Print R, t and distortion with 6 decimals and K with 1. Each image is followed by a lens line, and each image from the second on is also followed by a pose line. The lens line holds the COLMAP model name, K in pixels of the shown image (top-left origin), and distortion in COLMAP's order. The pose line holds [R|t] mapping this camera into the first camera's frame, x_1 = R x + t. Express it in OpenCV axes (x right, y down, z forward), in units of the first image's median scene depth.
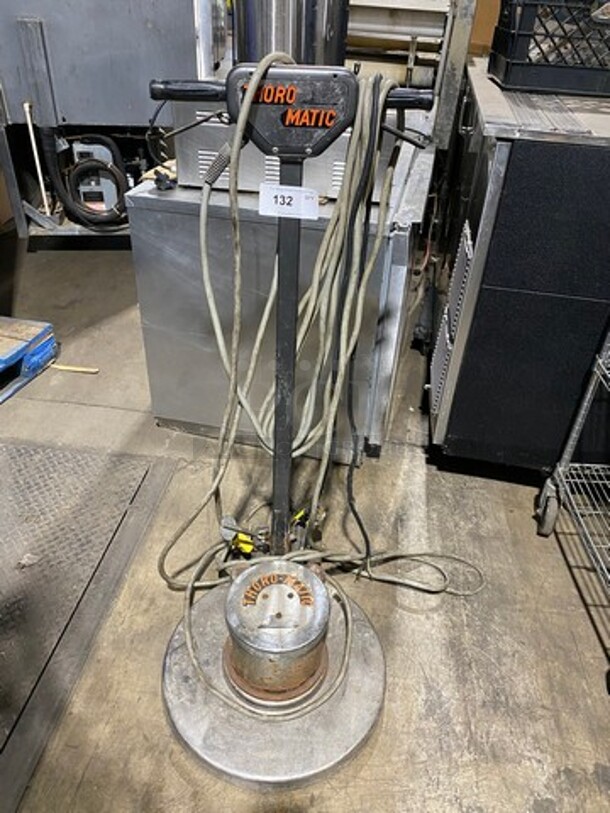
lens RADIAL K [[626.5, 0, 305.0], [0, 626.5, 406.5], [0, 0, 1]] dist [0.028317, -0.005213]
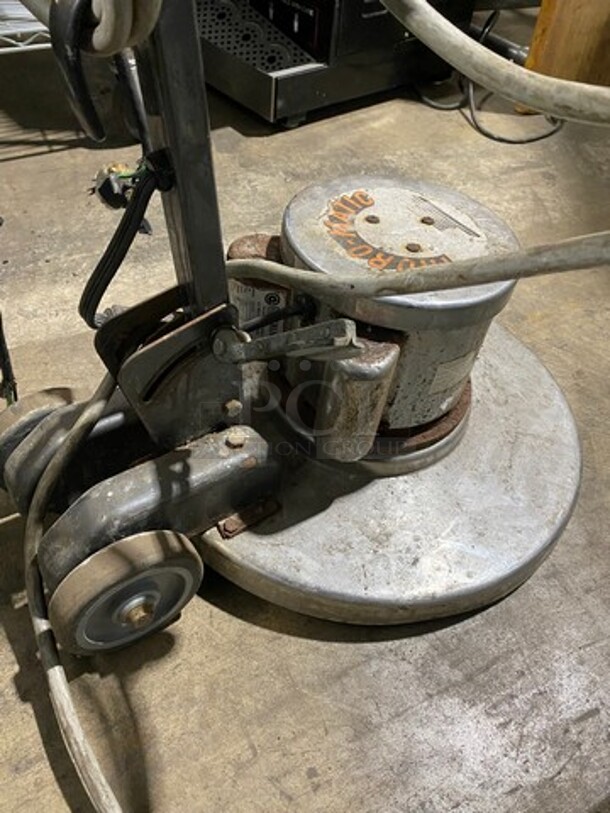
lens RADIAL K [[622.4, 0, 309.4], [0, 622.4, 401.8], [0, 0, 1]] dist [0.021662, -0.004465]
pose [[-0.554337, -0.674454, 0.487670, -0.291017], [0.384546, 0.312095, 0.868747, -0.052125], [-0.738130, 0.669110, 0.086353, 1.062879]]
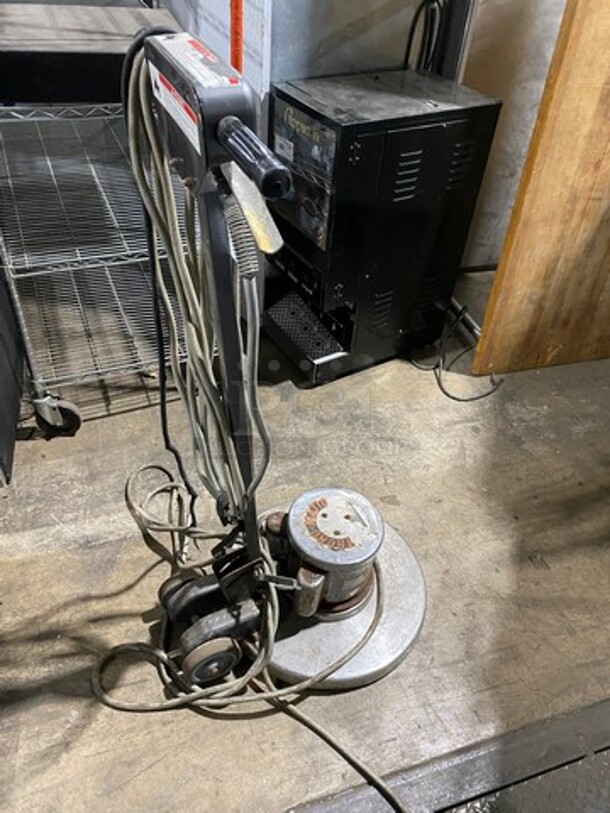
lens RADIAL K [[616.5, 0, 307.5], [0, 616.5, 403.8], [0, 0, 1]] dist [0.116334, -0.164788]
pose [[-0.424405, -0.668734, 0.610472, -0.523242], [0.447248, 0.431395, 0.783497, -0.618341], [-0.787305, 0.605552, 0.116004, 0.771369]]
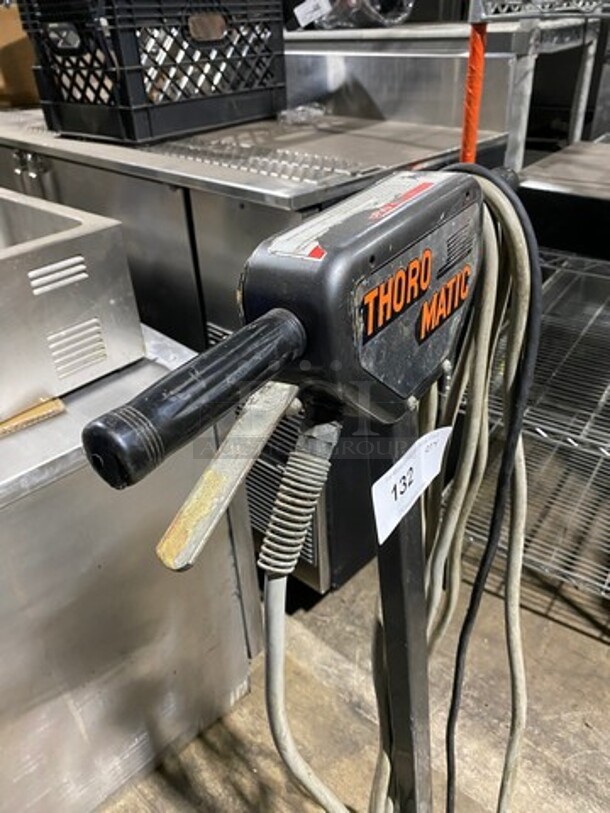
lens RADIAL K [[624.7, 0, 332.5], [0, 624.7, 392.8], [0, 0, 1]] dist [0.003268, -0.001015]
pose [[0.530998, -0.496779, 0.686477, -0.257382], [0.527720, 0.827714, 0.190789, -0.391351], [-0.662987, 0.260959, 0.701675, 0.576949]]
